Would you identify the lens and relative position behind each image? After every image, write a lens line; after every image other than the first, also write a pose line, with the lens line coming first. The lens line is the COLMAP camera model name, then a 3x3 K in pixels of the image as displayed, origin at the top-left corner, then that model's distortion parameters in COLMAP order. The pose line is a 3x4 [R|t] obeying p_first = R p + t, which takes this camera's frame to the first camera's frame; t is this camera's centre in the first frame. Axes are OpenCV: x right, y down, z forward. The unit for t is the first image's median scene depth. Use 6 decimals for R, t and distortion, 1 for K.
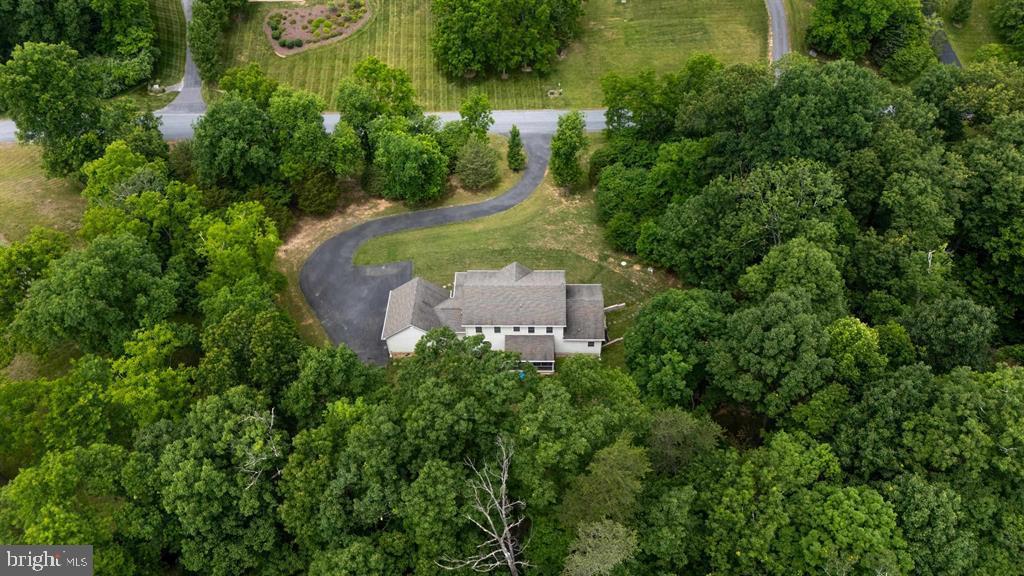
lens RADIAL K [[753.0, 0, 512.2], [0, 753.0, 288.4], [0, 0, 1]] dist [0.075455, -0.064982]
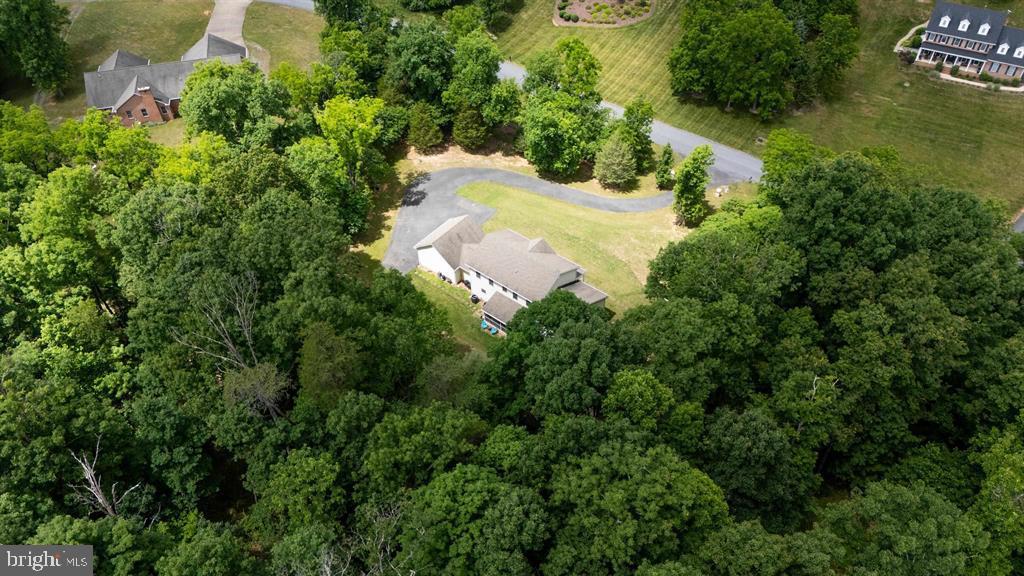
lens RADIAL K [[753.0, 0, 513.1], [0, 753.0, 287.7], [0, 0, 1]] dist [0.075455, -0.064982]
pose [[0.802399, 0.443177, -0.399687, 0.258088], [-0.453059, 0.888287, 0.075393, -0.020148], [0.388449, 0.120587, 0.913546, 0.013715]]
